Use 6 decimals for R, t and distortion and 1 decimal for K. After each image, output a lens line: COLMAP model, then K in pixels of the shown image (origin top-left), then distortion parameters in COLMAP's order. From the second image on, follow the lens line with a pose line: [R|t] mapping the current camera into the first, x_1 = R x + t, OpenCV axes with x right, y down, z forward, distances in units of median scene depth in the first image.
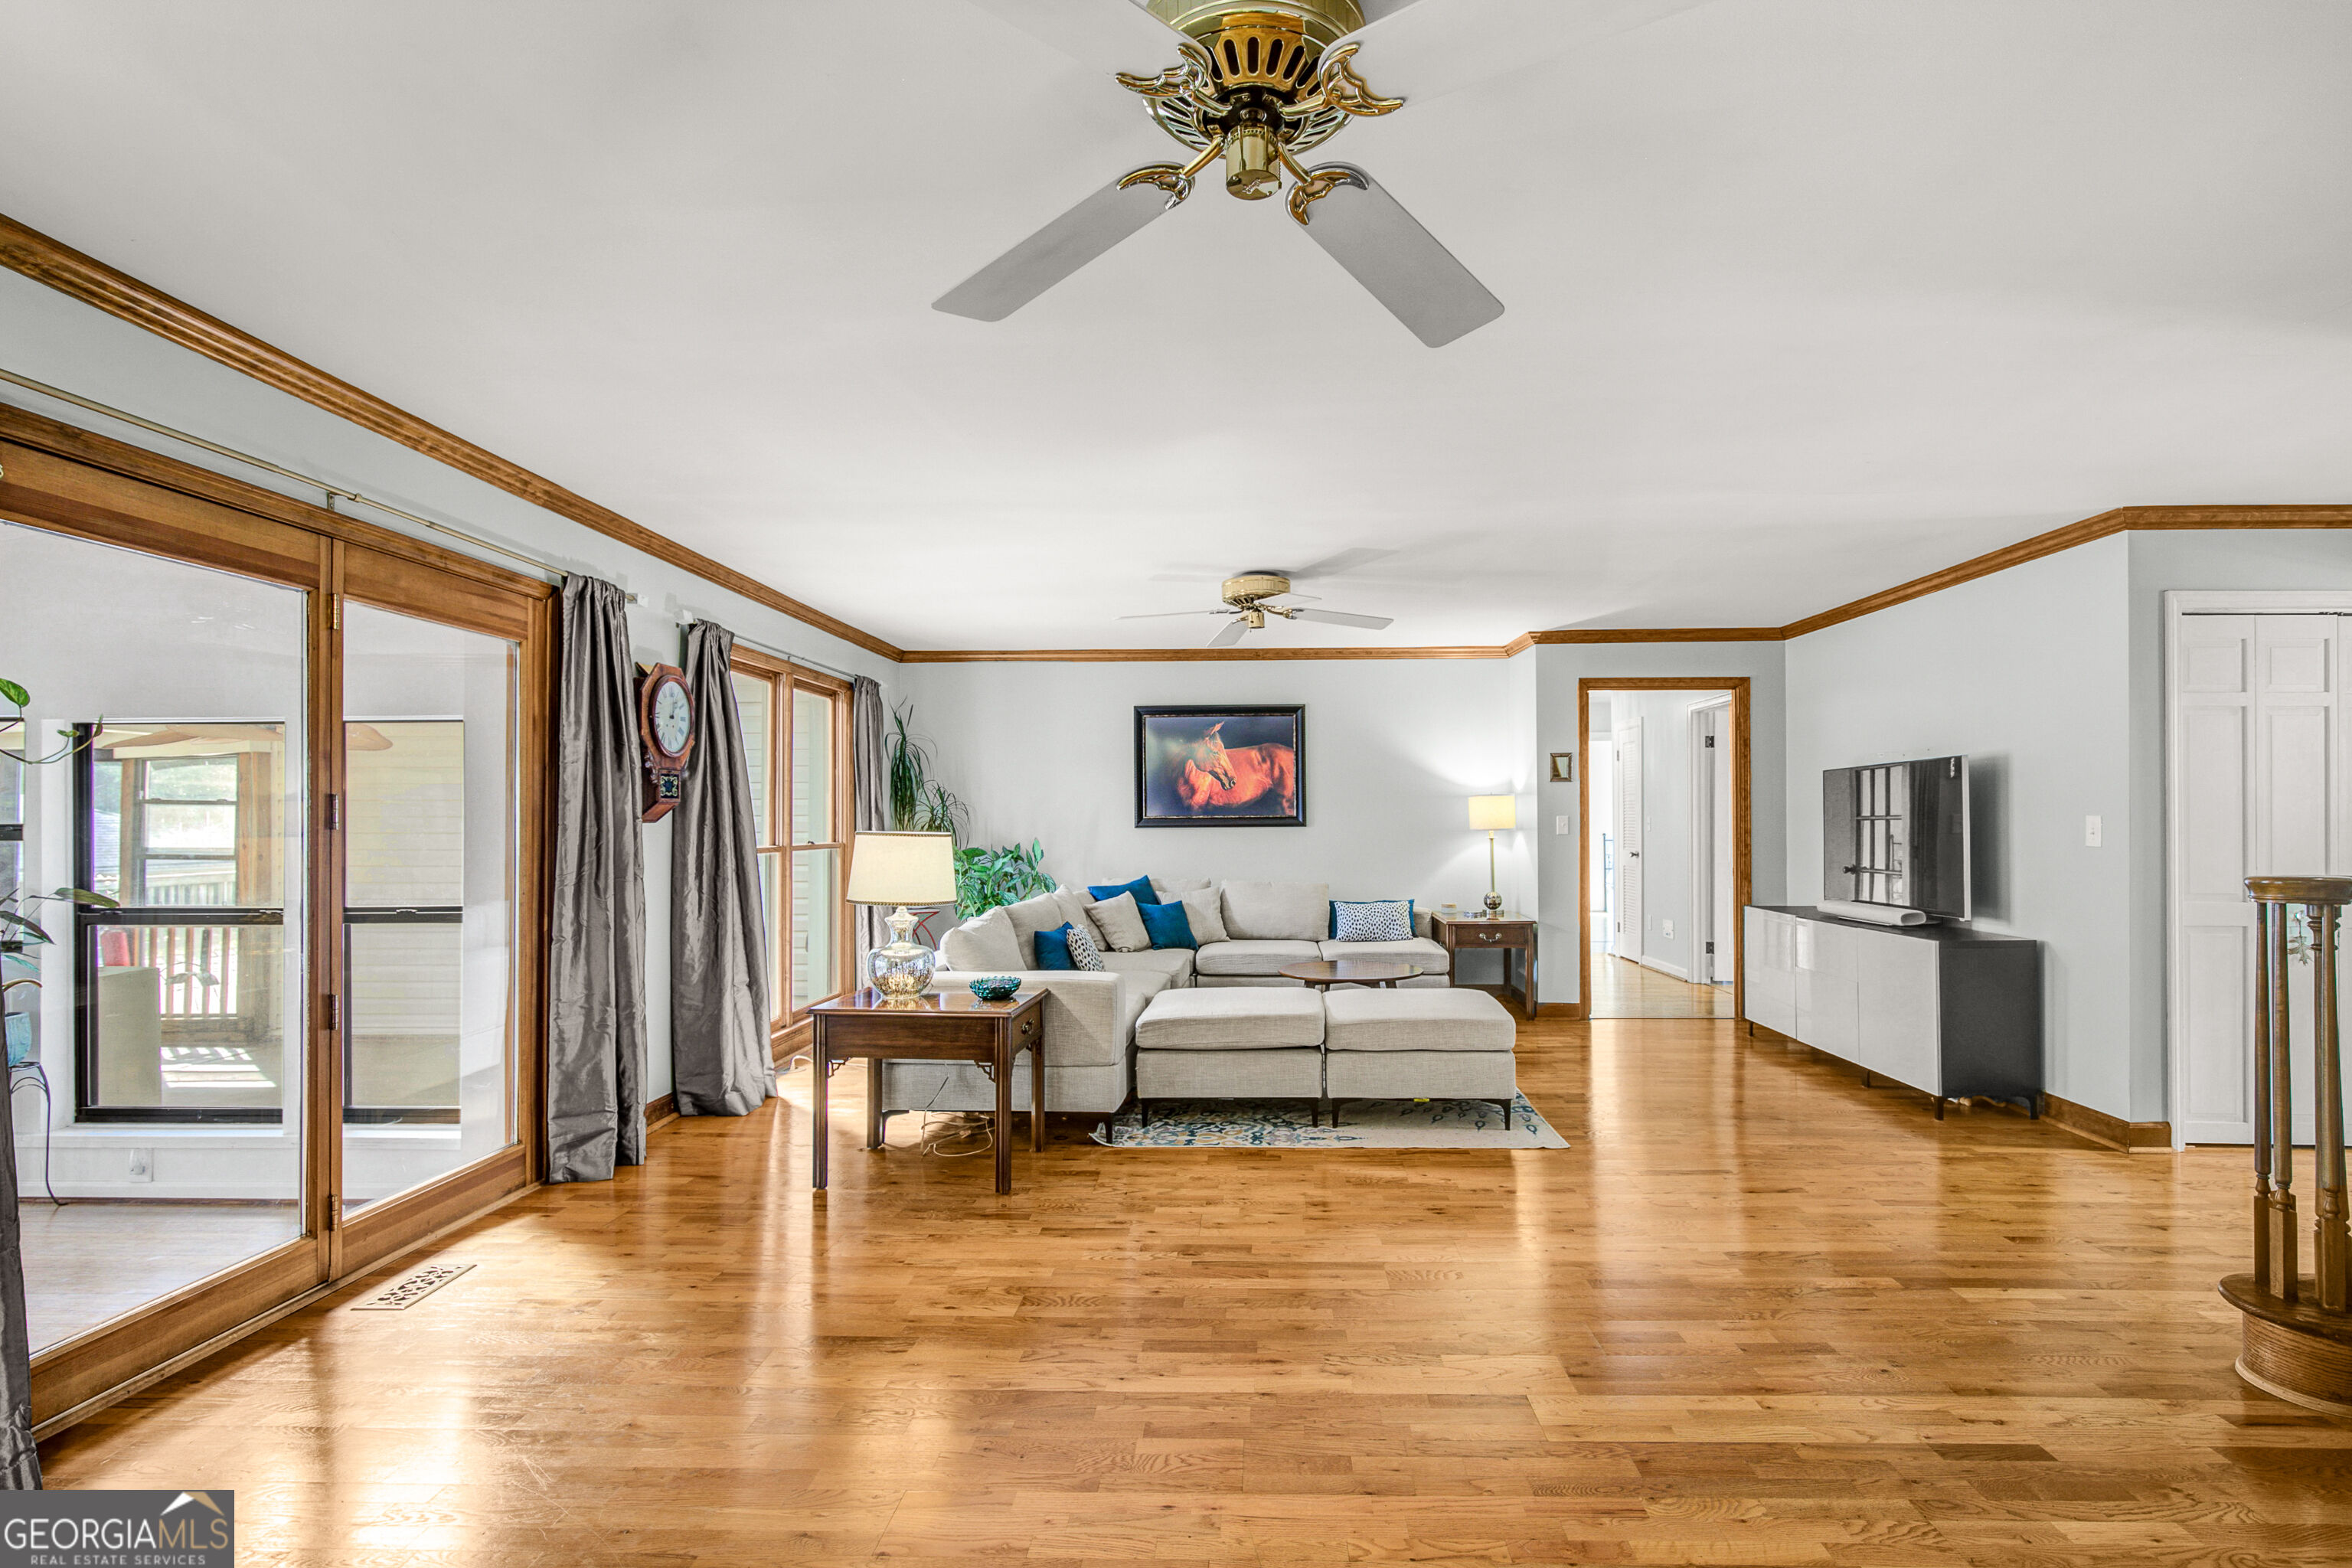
lens RADIAL K [[1125.7, 0, 1232.8], [0, 1125.7, 811.2], [0, 0, 1]] dist [-0.000482, 0.000511]
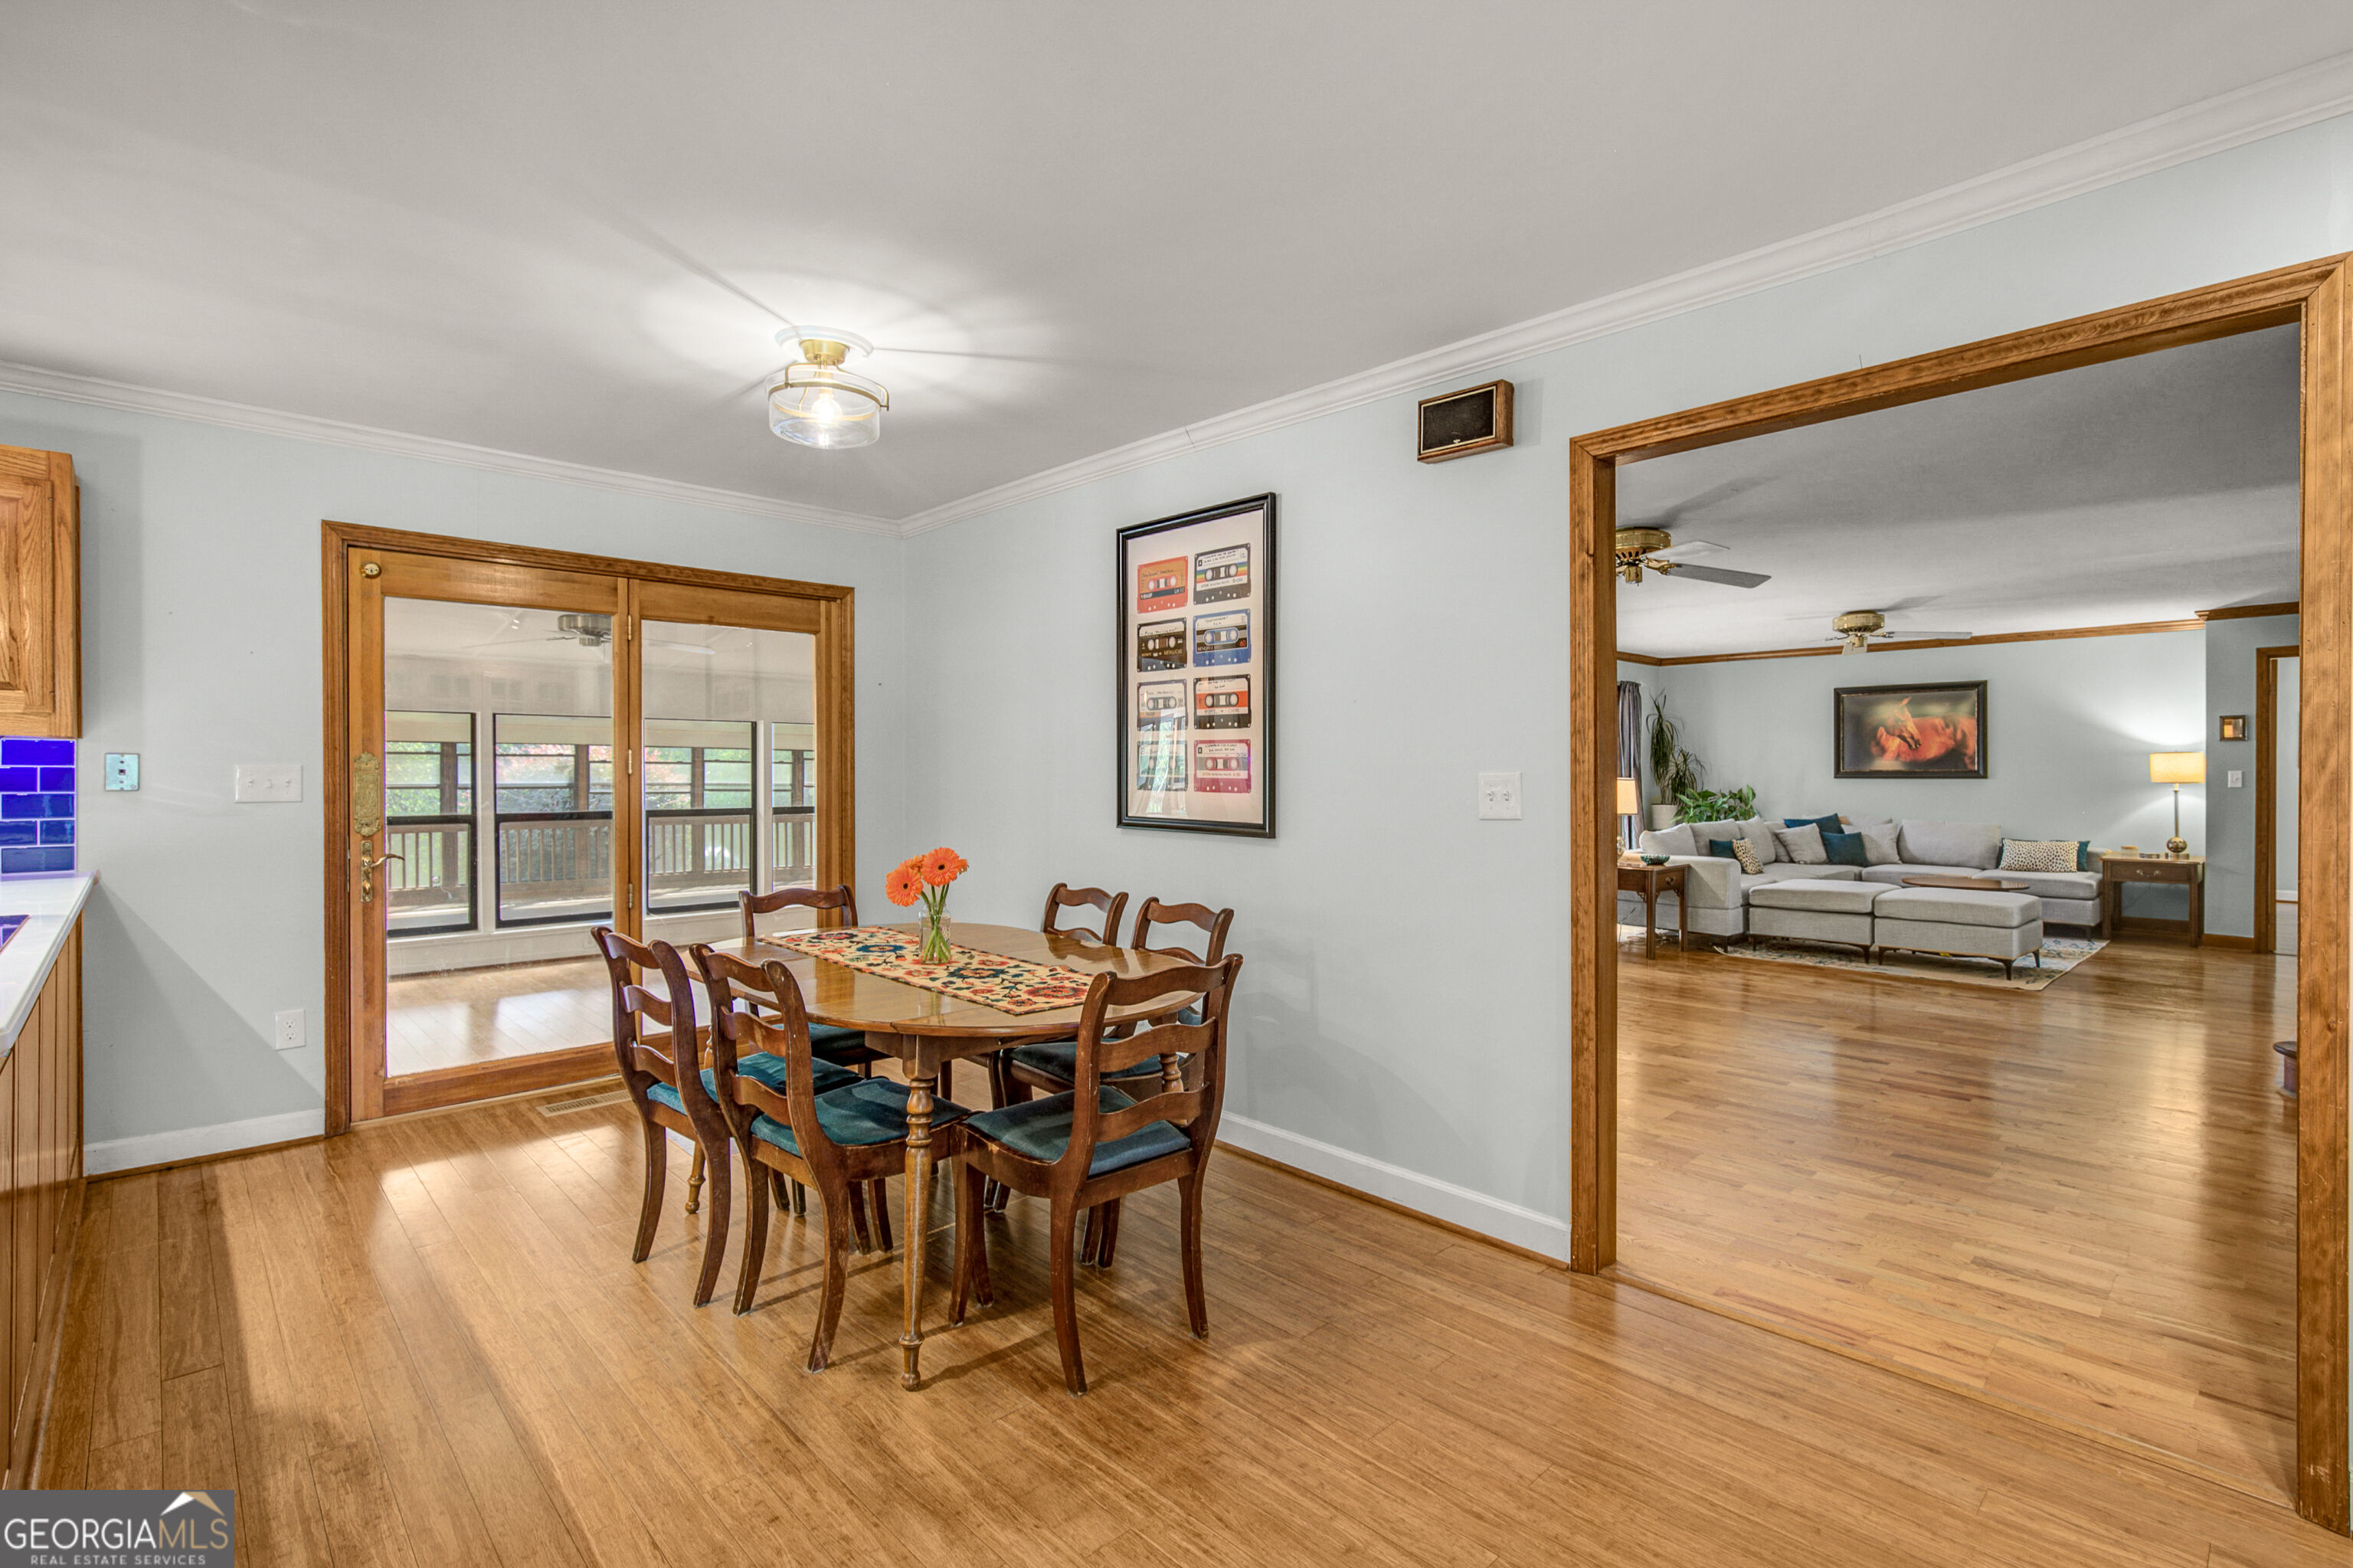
lens RADIAL K [[1088.5, 0, 1220.3], [0, 1088.5, 773.5], [0, 0, 1]] dist [-0.001335, 0.000027]
pose [[0.723370, 0.006687, -0.690428, 0.435865], [0.000854, 0.999944, 0.010579, -0.008321], [0.690460, -0.008242, 0.723324, -0.697655]]
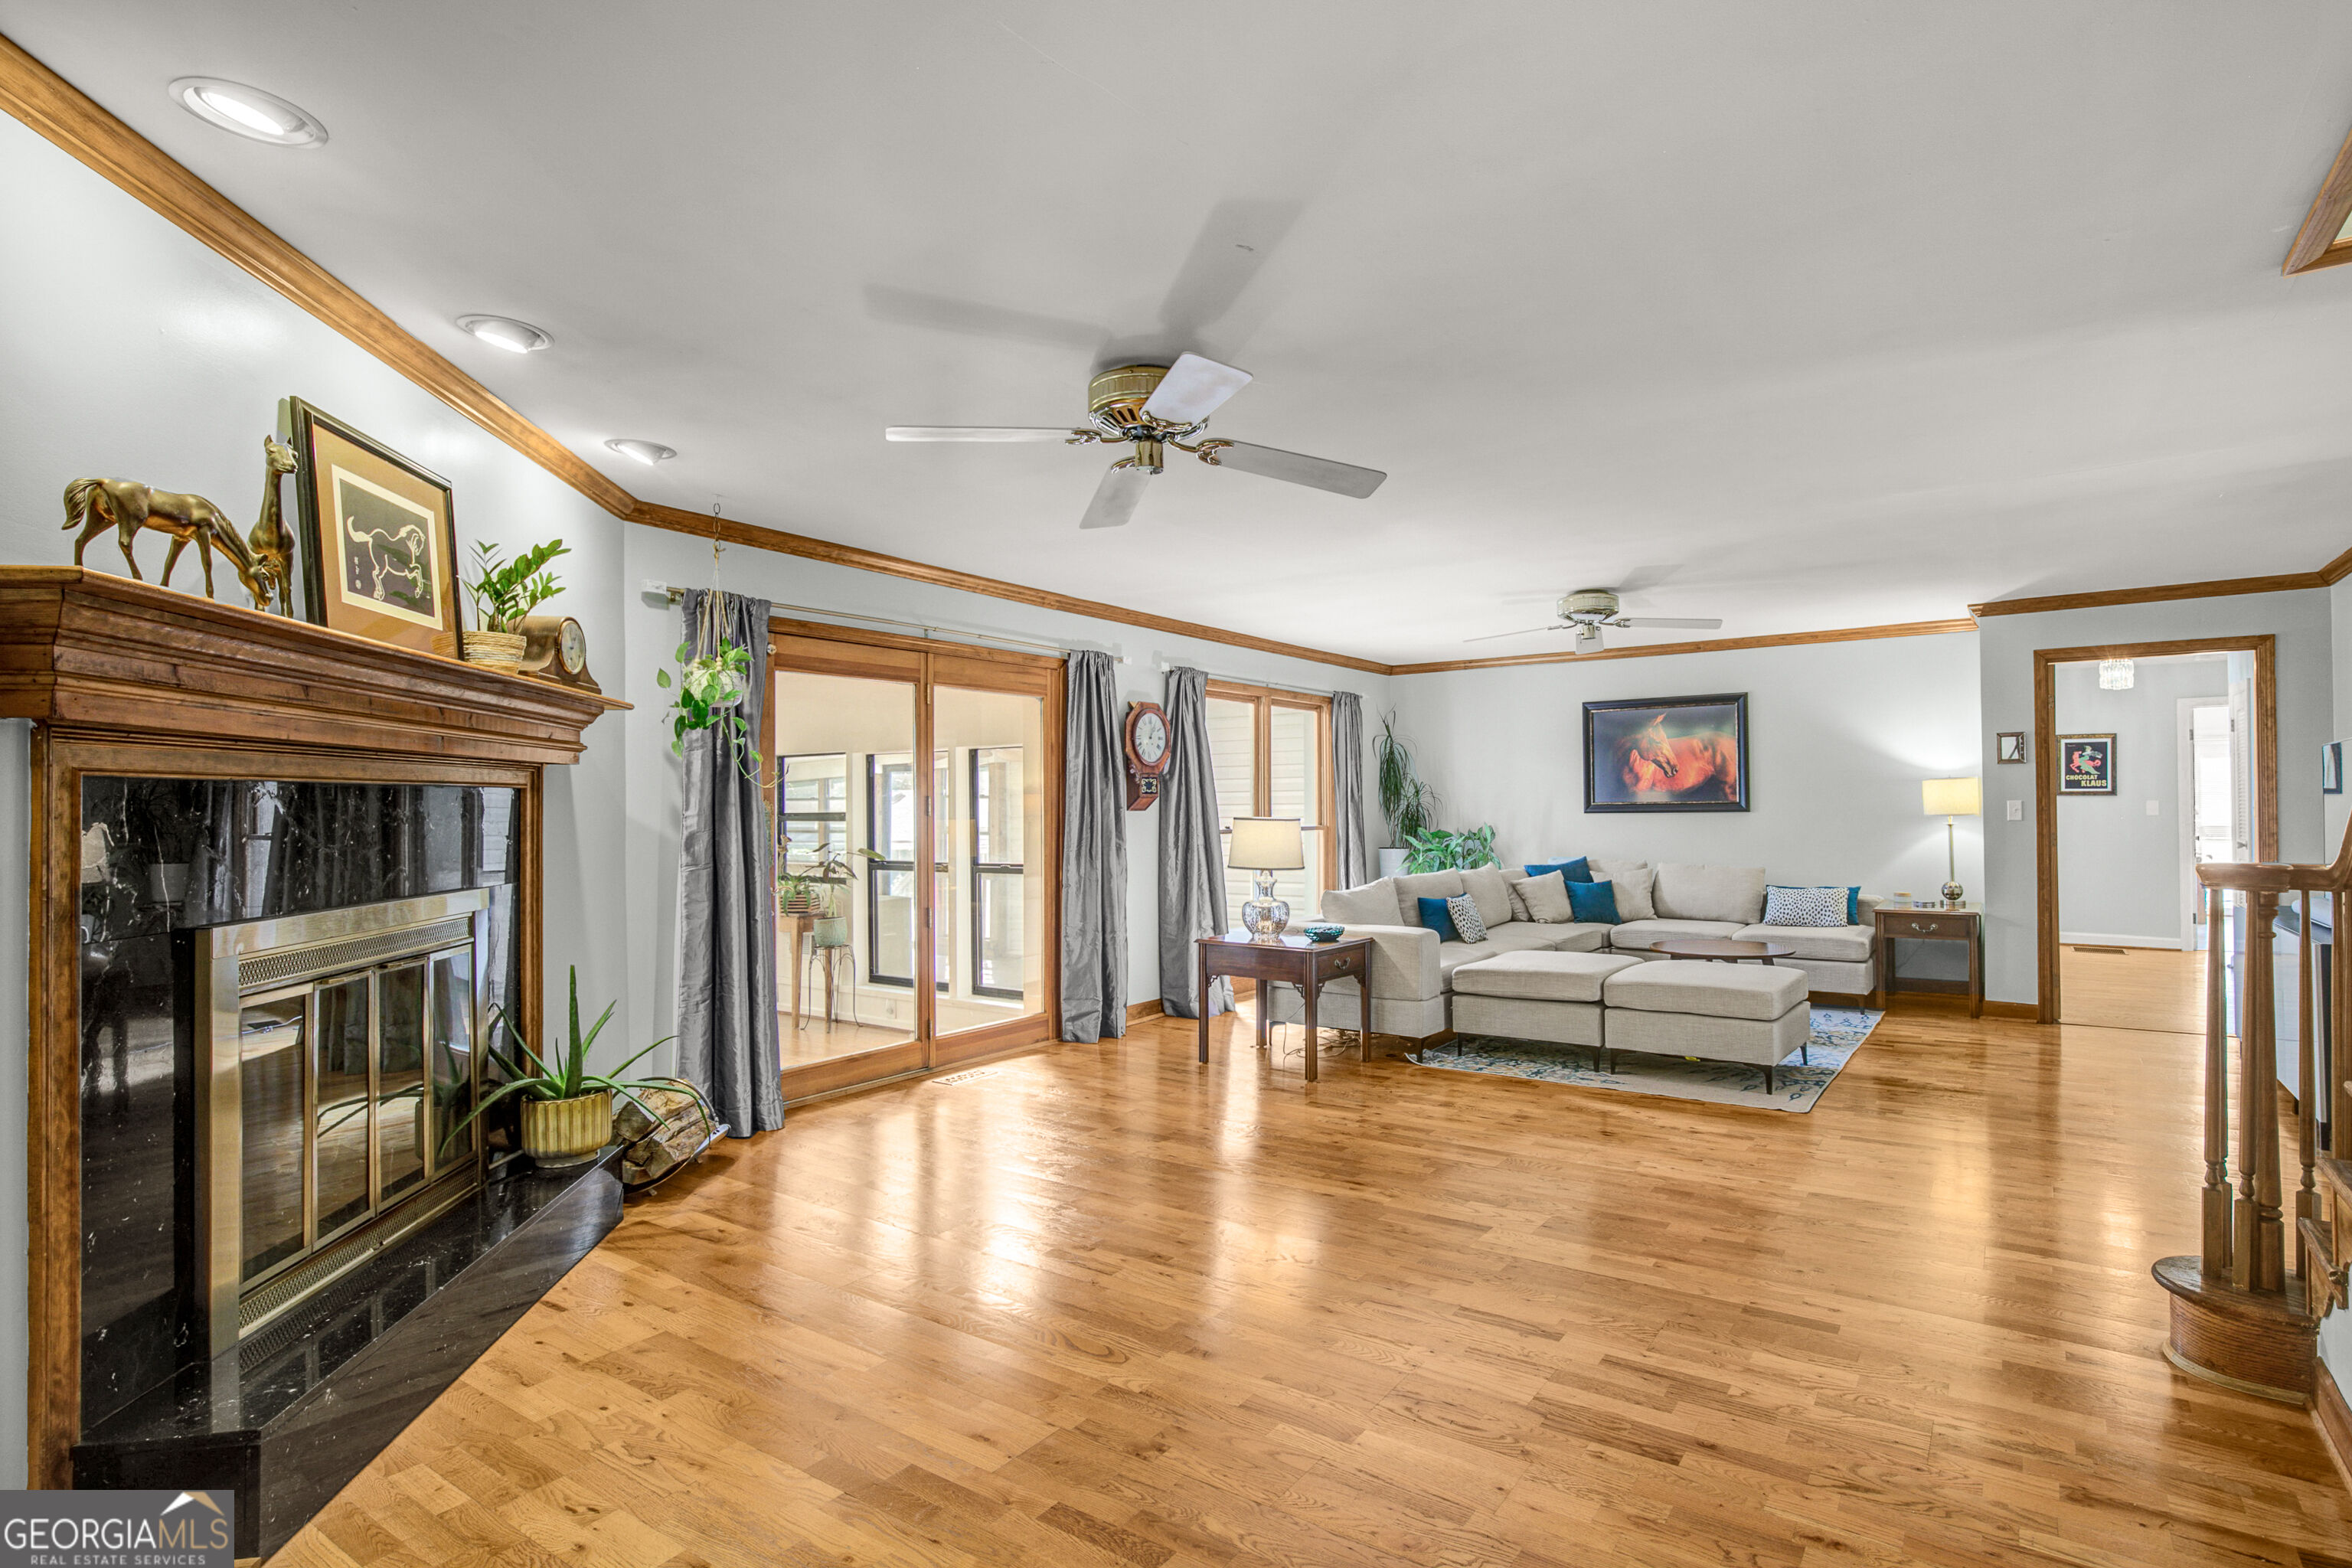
lens RADIAL K [[1147.9, 0, 1294.5], [0, 1147.9, 793.5], [0, 0, 1]] dist [-0.001773, 0.000034]
pose [[0.857981, -0.009569, -0.513593, 0.379884], [0.008667, 0.999954, -0.004153, -0.003667], [0.513609, -0.000888, 0.858024, -0.158929]]
